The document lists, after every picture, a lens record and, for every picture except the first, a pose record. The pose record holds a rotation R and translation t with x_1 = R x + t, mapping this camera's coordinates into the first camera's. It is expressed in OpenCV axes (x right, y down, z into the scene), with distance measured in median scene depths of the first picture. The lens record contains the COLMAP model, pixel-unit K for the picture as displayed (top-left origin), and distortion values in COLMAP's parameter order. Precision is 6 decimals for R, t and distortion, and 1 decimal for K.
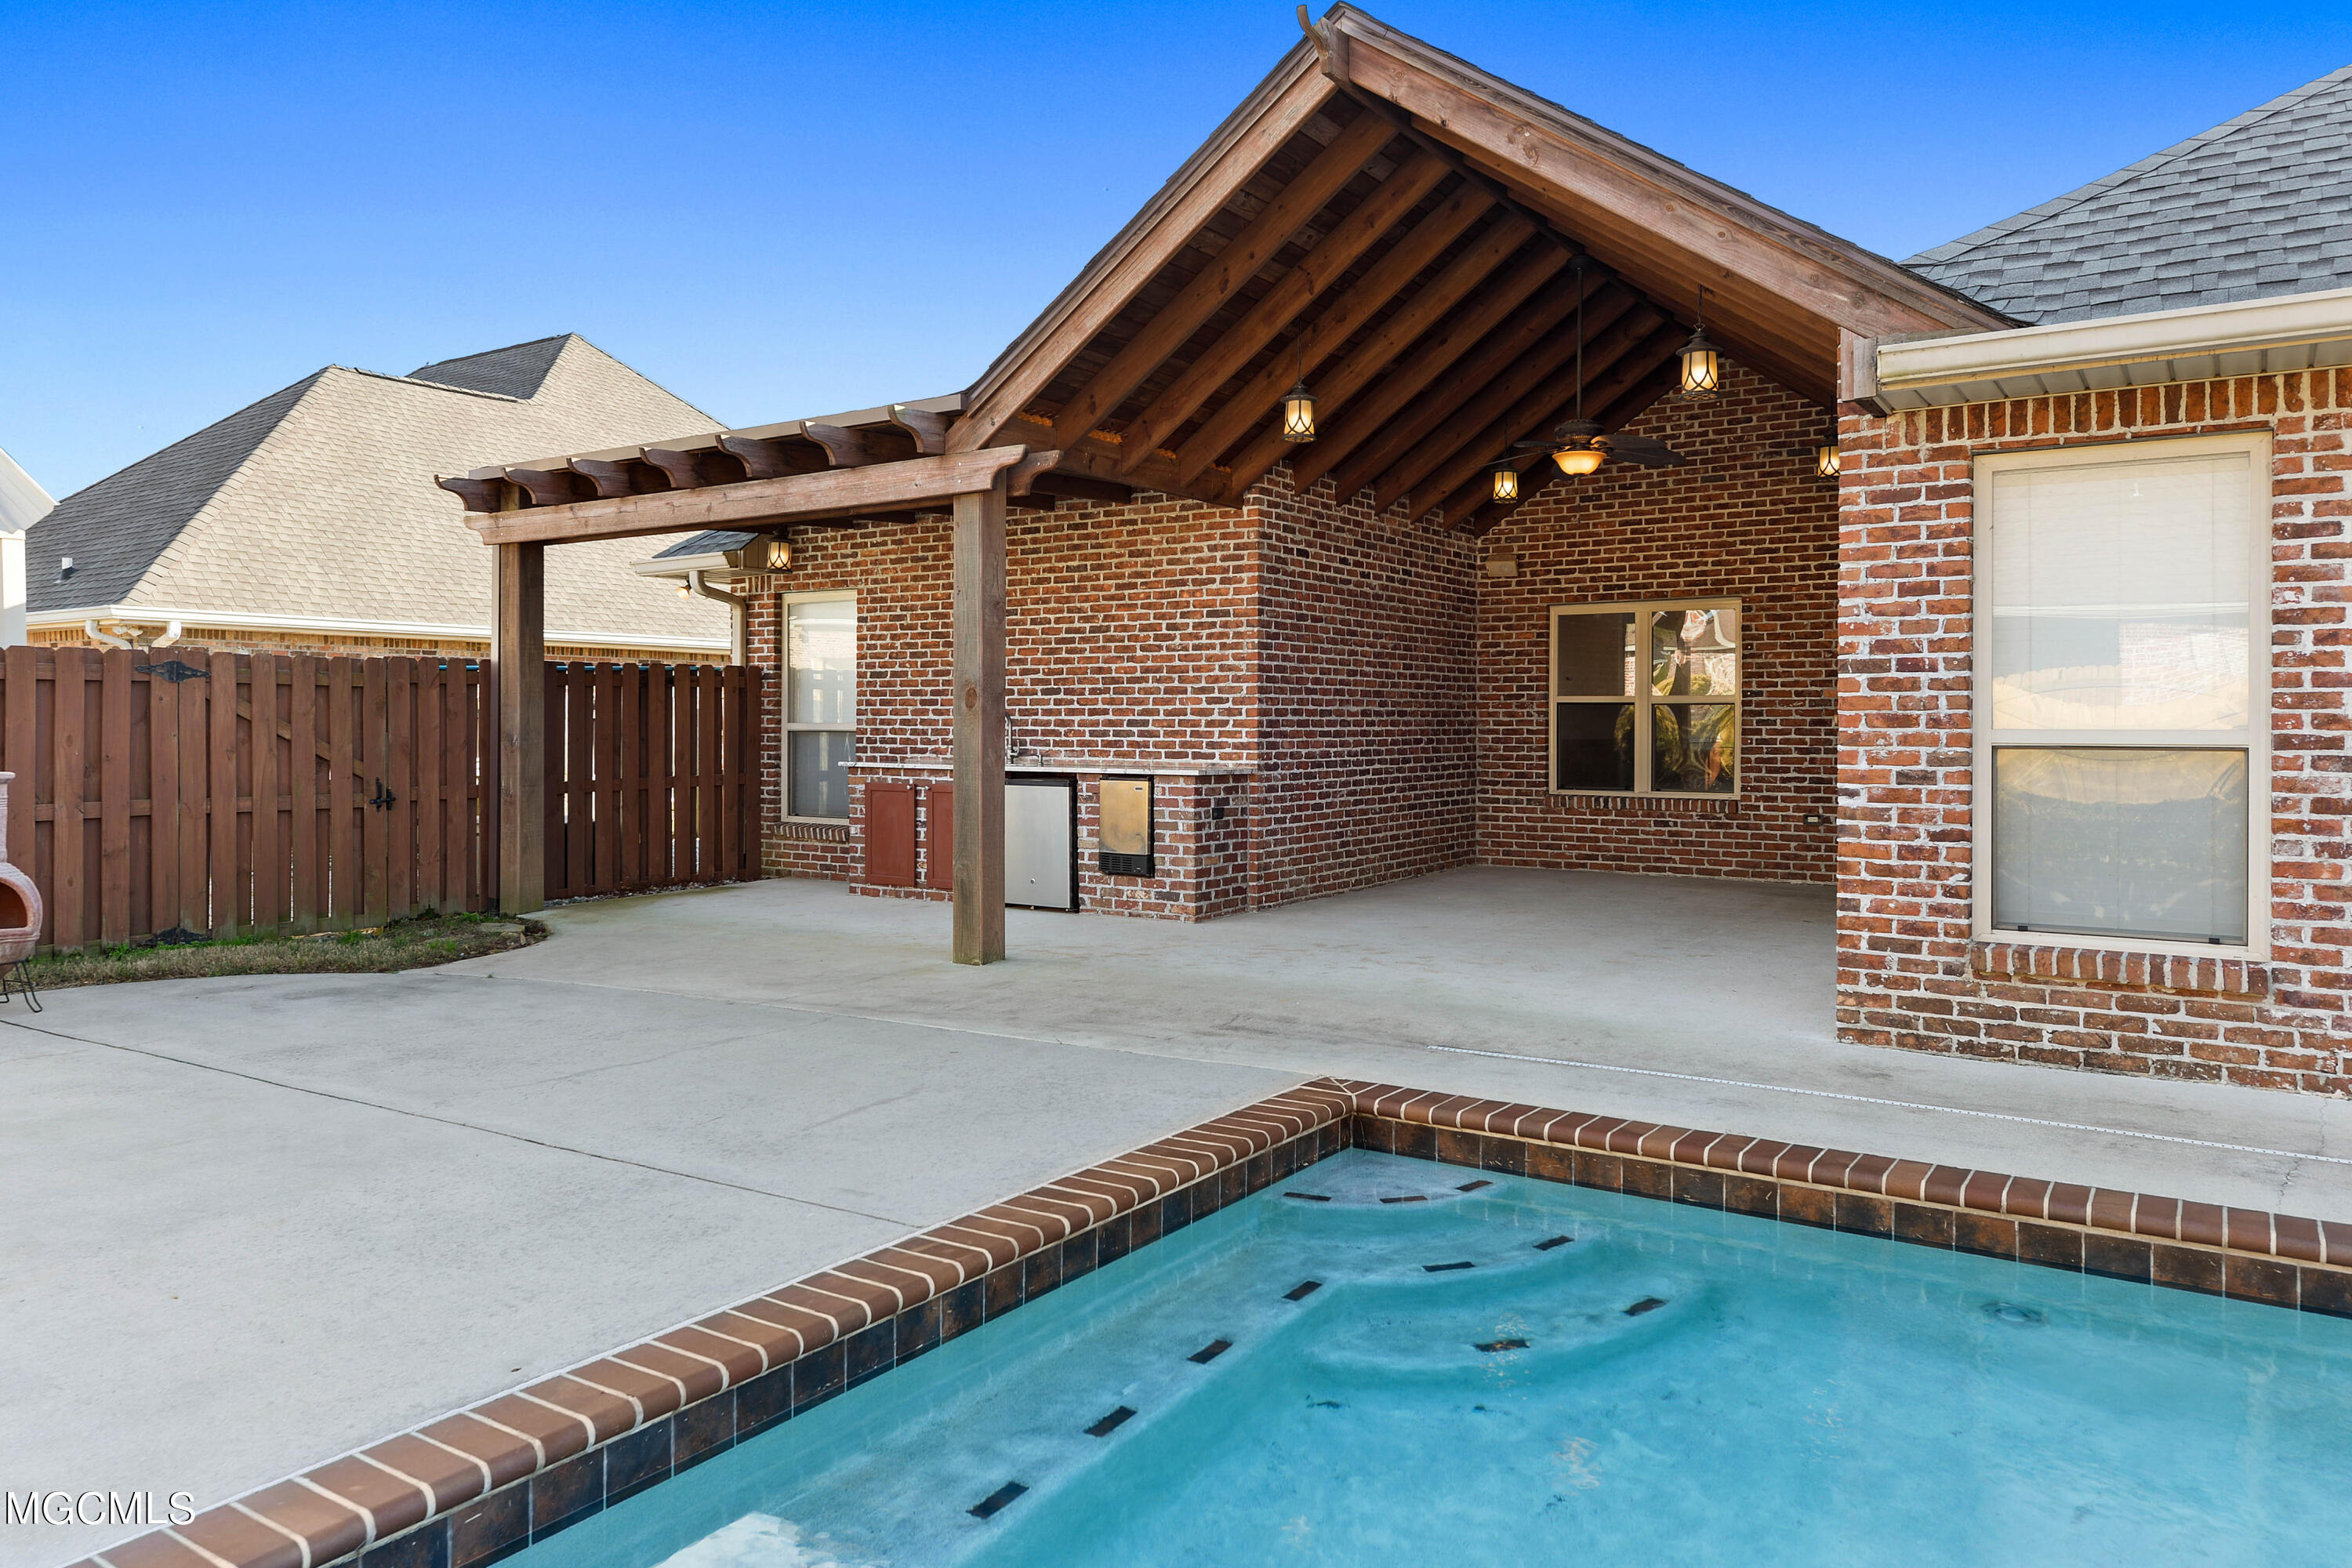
lens RADIAL K [[1548.6, 0, 1171.2], [0, 1548.6, 721.1], [0, 0, 1]] dist [0.001862, 0.001969]
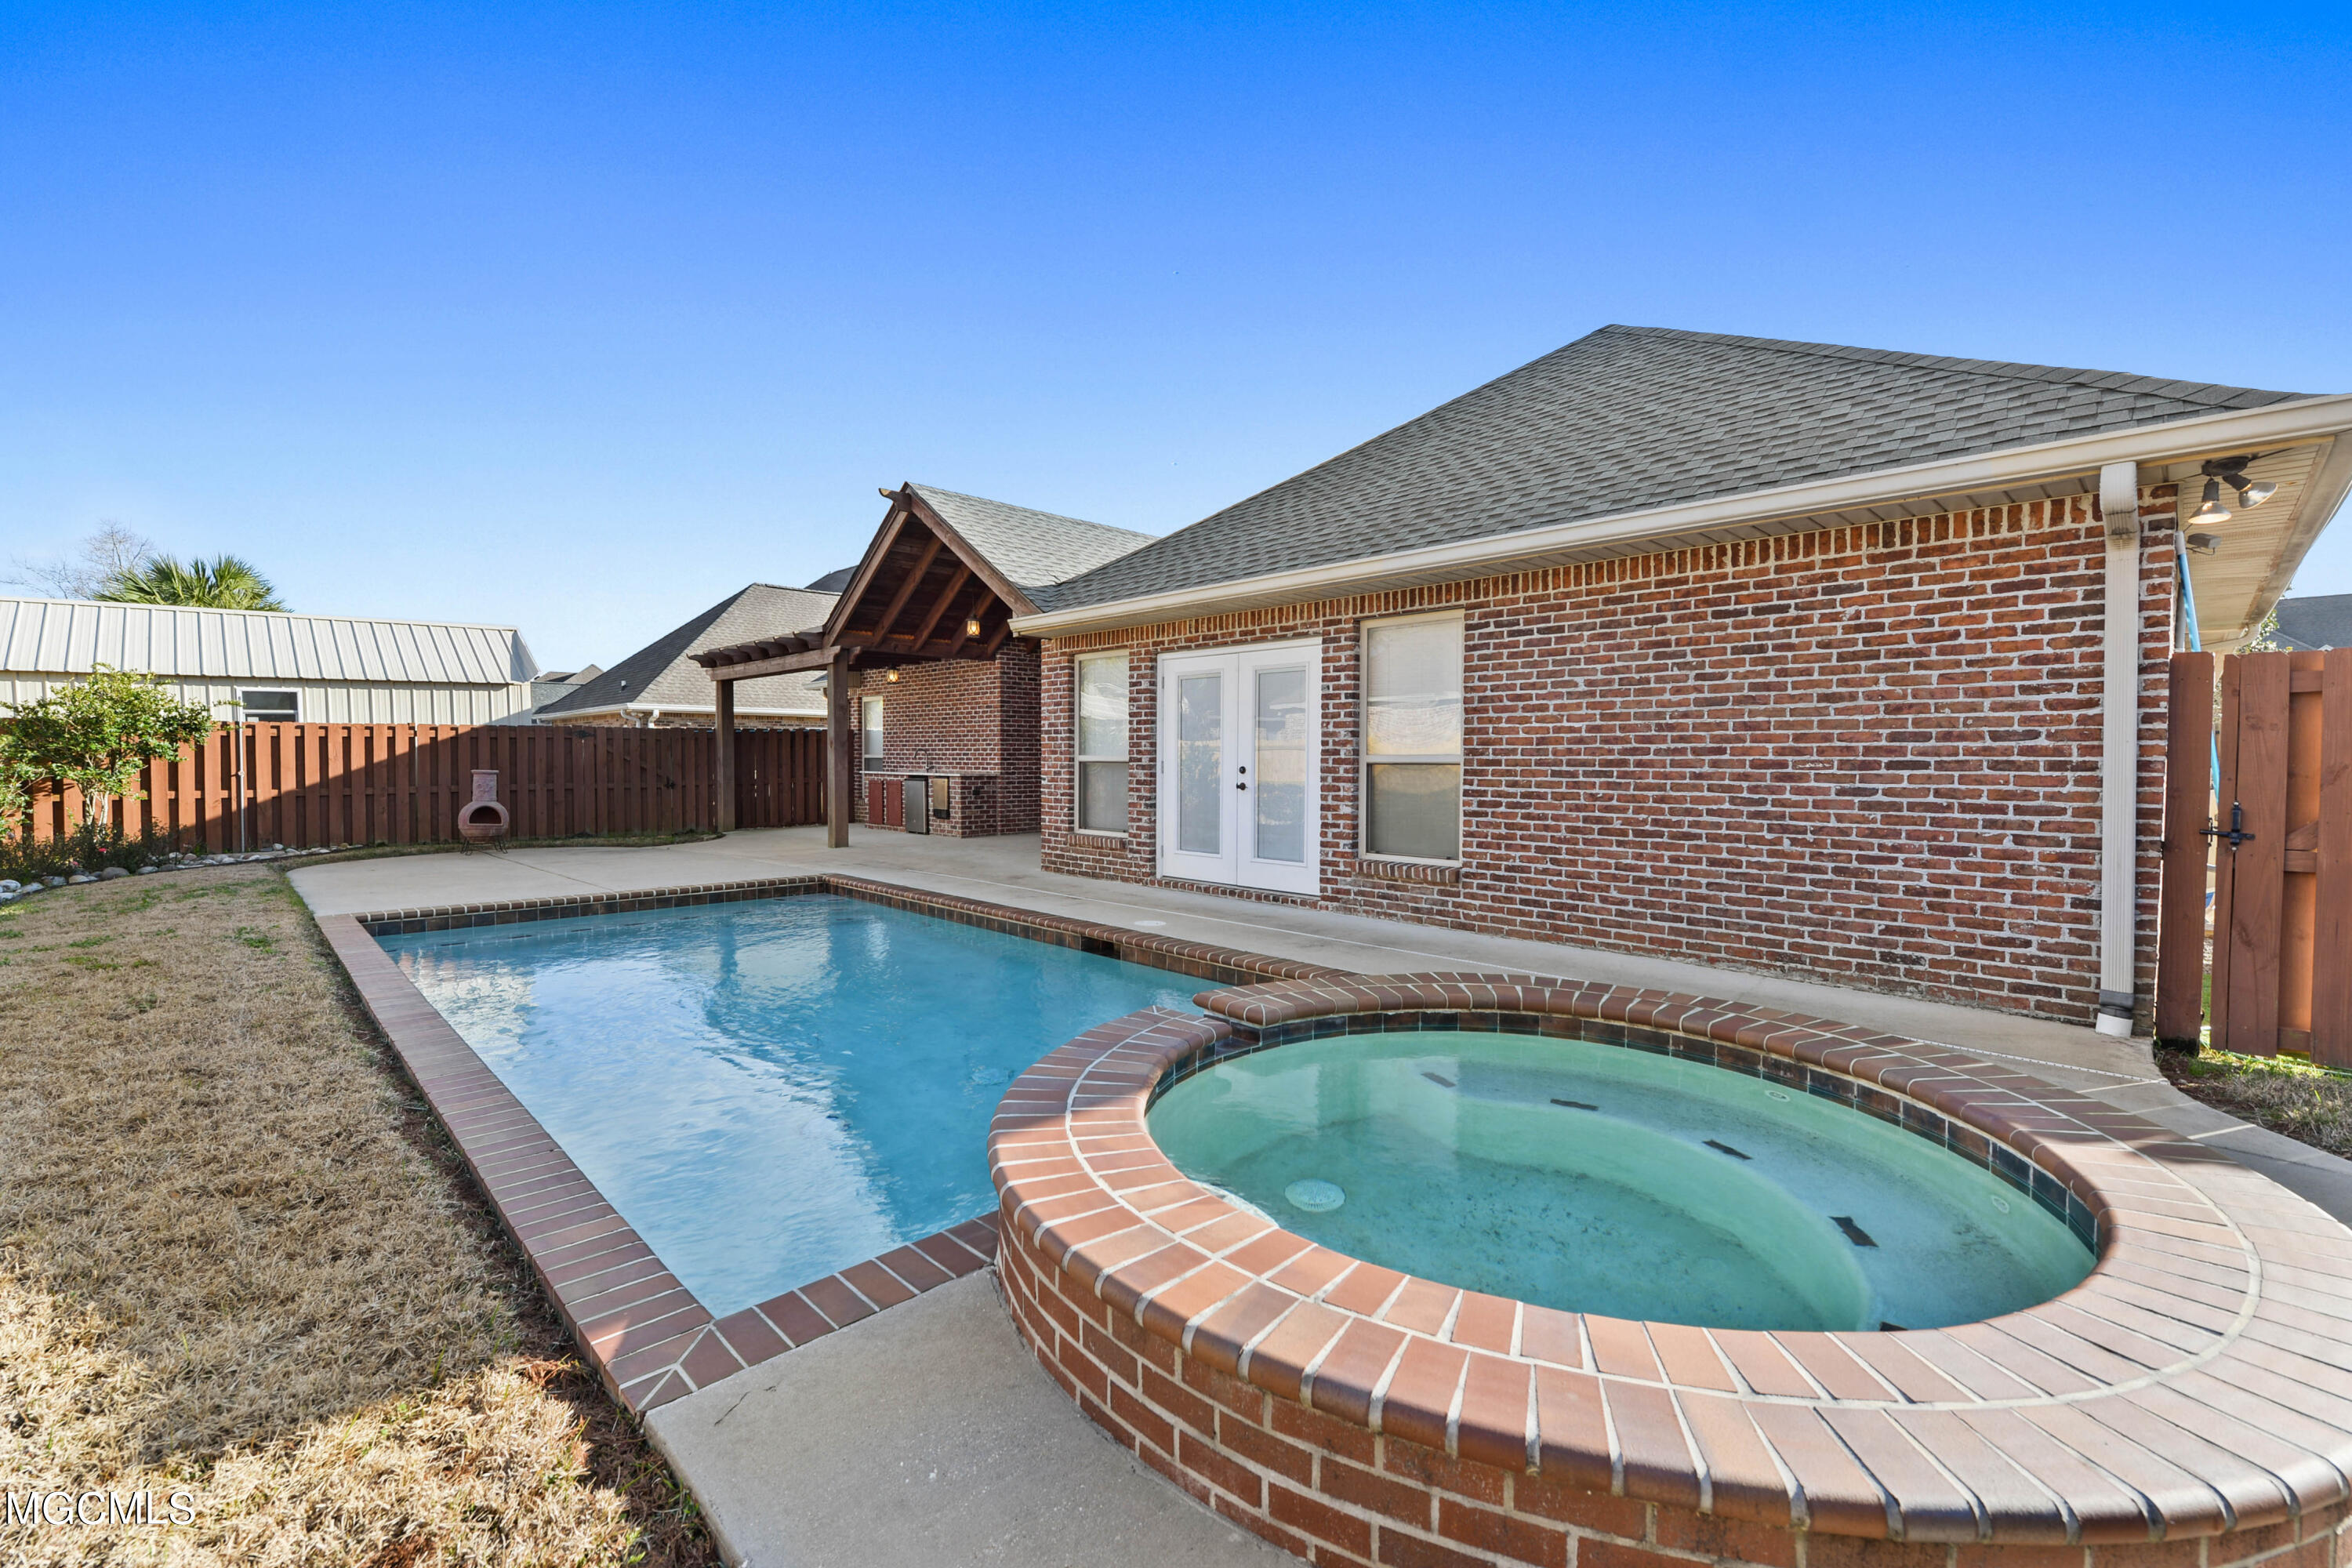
lens RADIAL K [[979.7, 0, 1119.4], [0, 979.7, 785.1], [0, 0, 1]] dist [0.020981, 0.000012]
pose [[0.970984, 0.004611, -0.239101, 0.493037], [0.003388, 0.999449, 0.033031, 0.000315], [0.239122, -0.032882, 0.970433, -0.318144]]
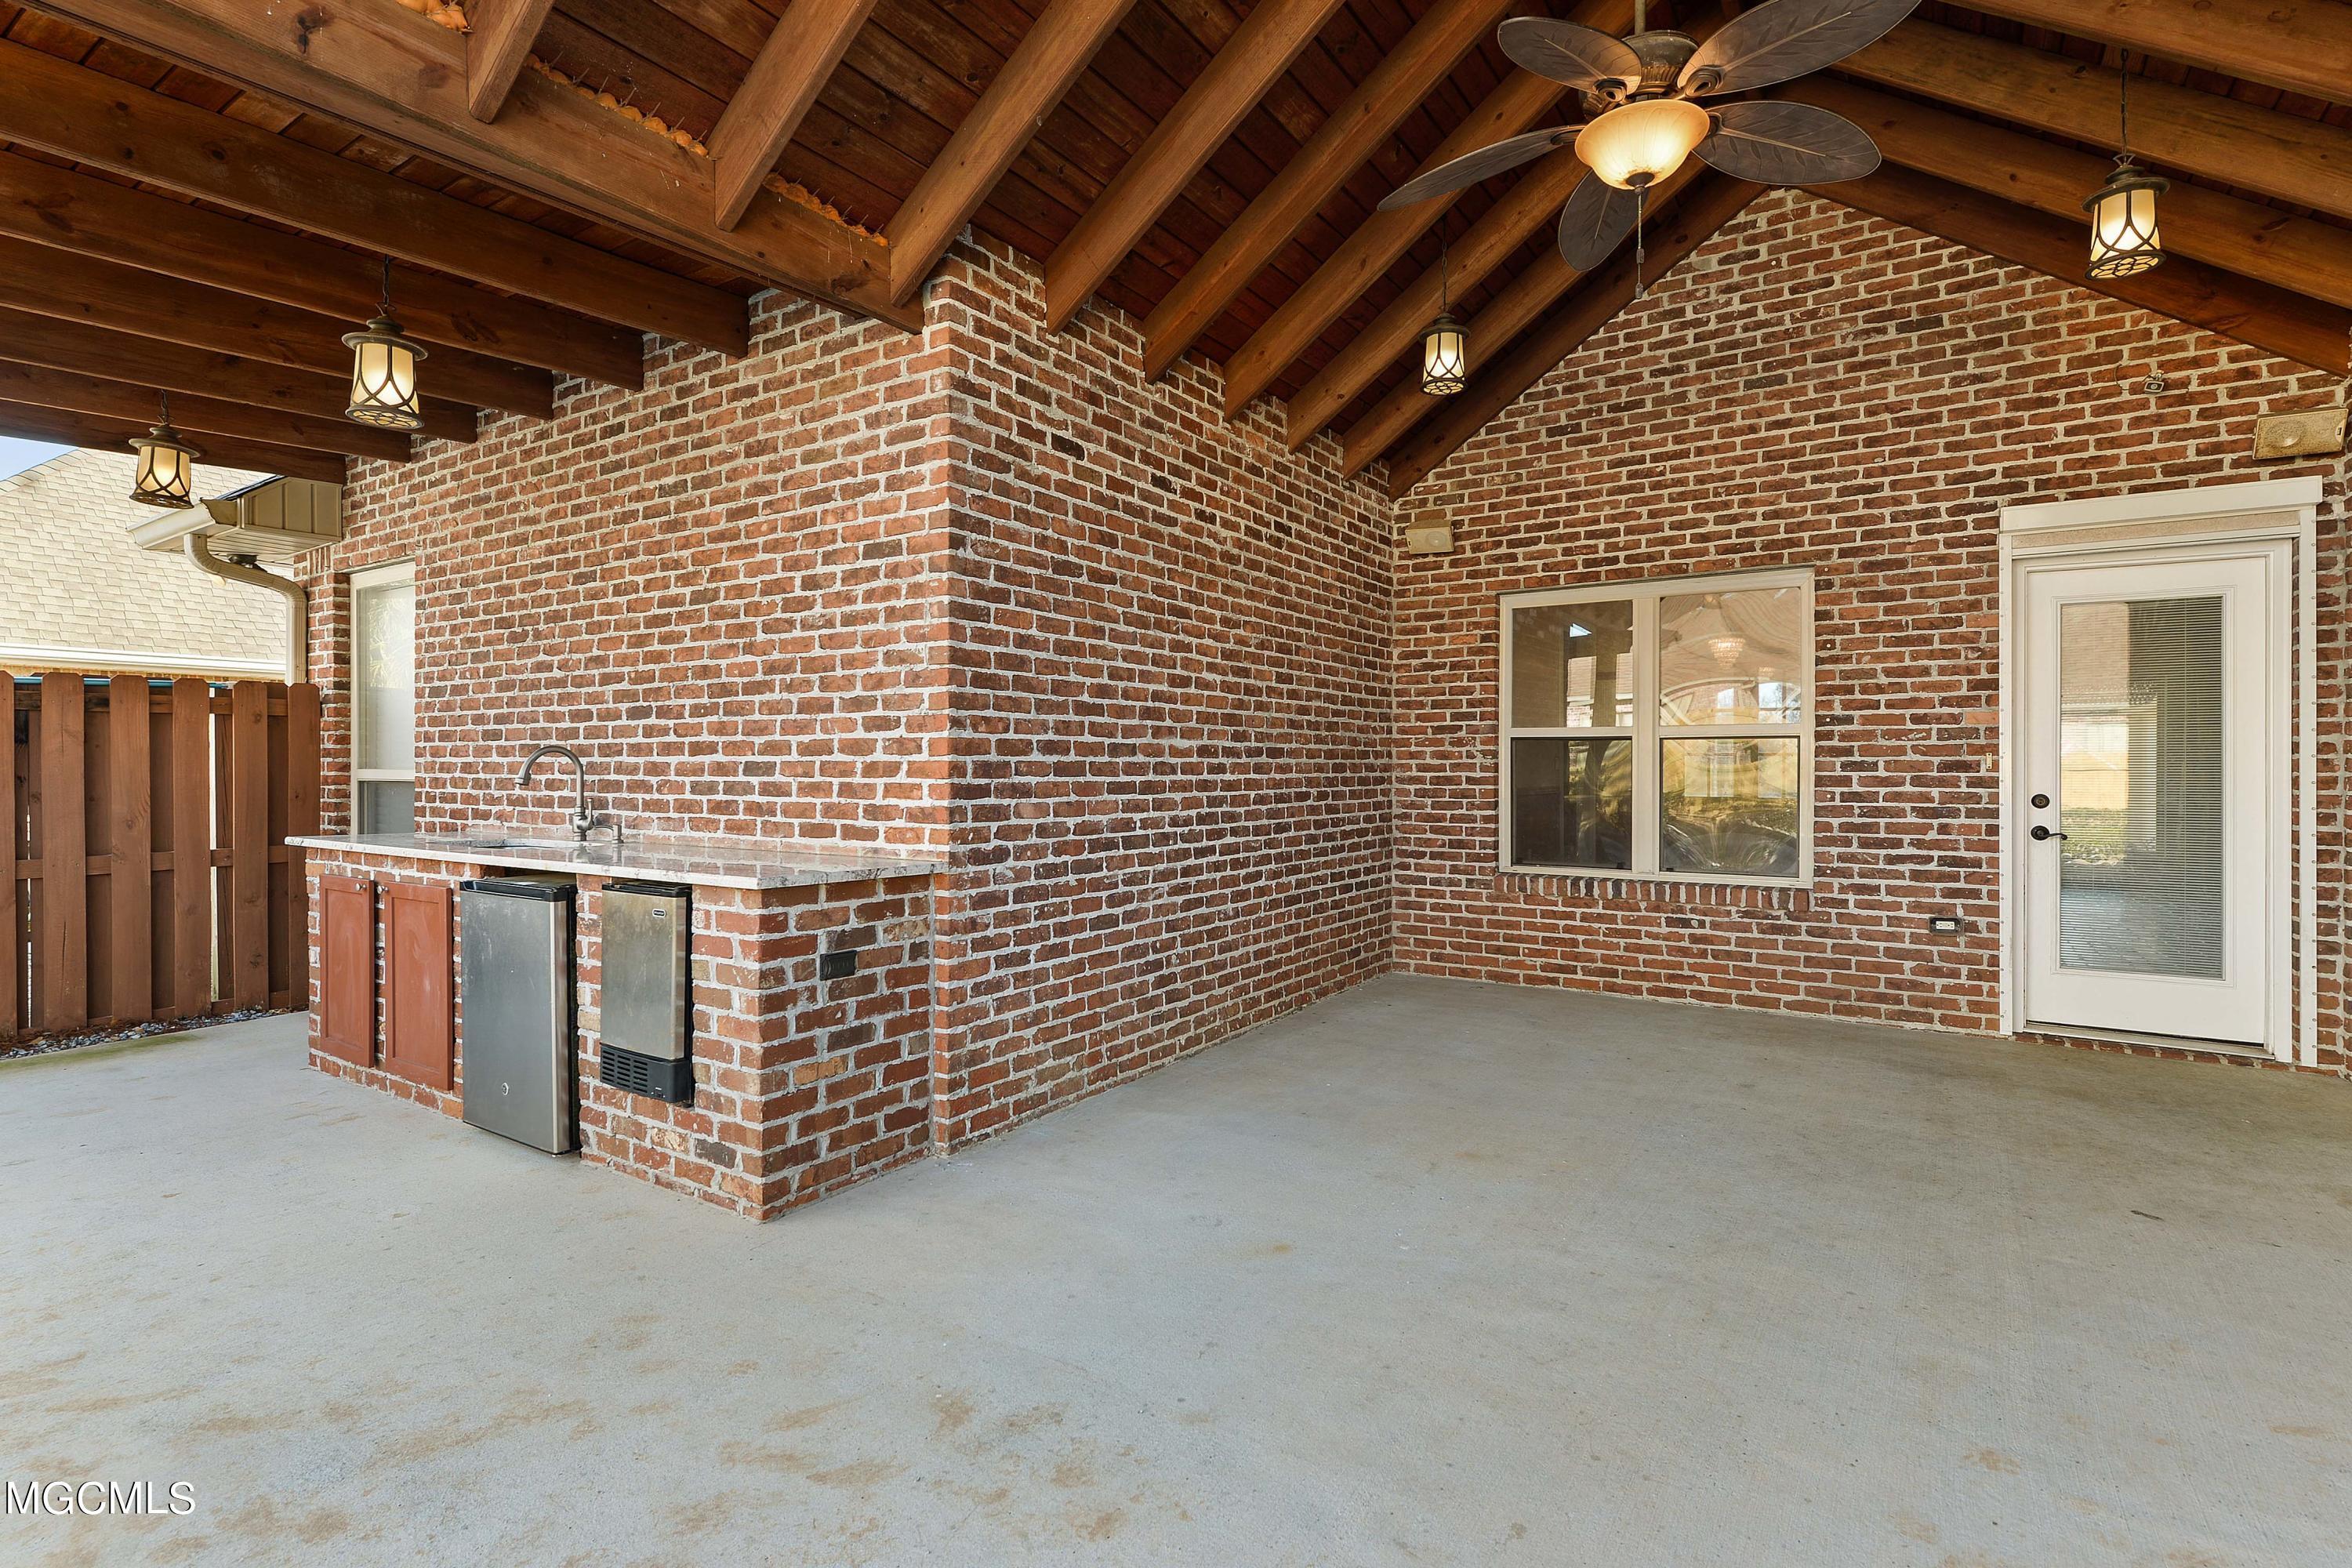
lens RADIAL K [[1169.2, 0, 1172.4], [0, 1169.2, 765.4], [0, 0, 1]] dist [0.000162, -0.000152]
pose [[0.999912, -0.001471, 0.013214, 0.103760], [0.001487, 0.999998, -0.001211, 0.000739], [-0.013212, 0.001230, 0.999912, 0.540817]]
